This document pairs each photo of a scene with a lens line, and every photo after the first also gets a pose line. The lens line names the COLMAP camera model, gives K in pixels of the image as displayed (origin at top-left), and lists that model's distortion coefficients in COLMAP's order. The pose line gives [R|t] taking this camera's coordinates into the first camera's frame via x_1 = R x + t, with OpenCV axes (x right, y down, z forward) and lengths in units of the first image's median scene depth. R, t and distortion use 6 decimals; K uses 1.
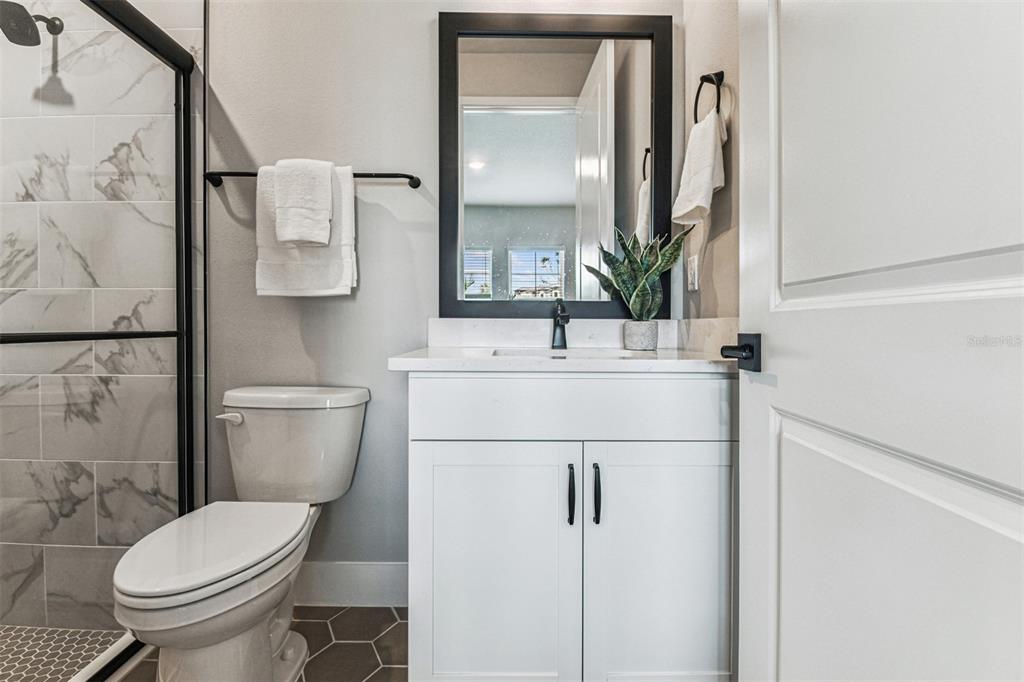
lens RADIAL K [[447.7, 0, 512.1], [0, 447.7, 325.7], [0, 0, 1]] dist [0.020972, 0.000546]
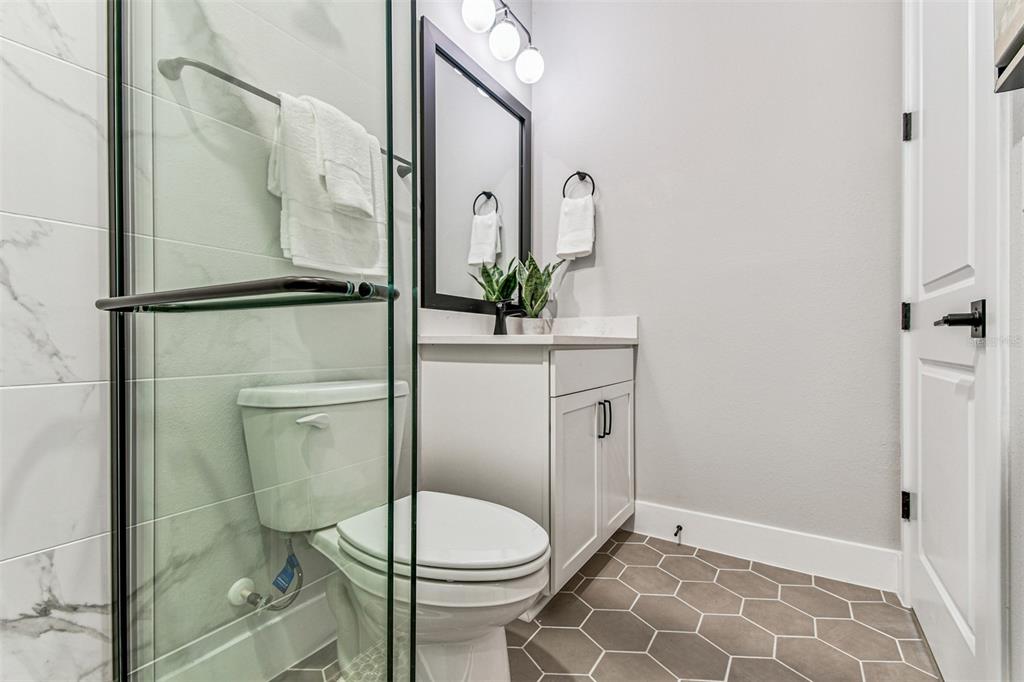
lens RADIAL K [[447.7, 0, 510.7], [0, 447.7, 341.5], [0, 0, 1]] dist [0.020972, 0.000546]
pose [[0.539522, -0.002980, 0.841967, -0.943066], [0.003828, 0.999992, 0.001086, 0.060124], [-0.841963, 0.002637, 0.539529, 0.261267]]
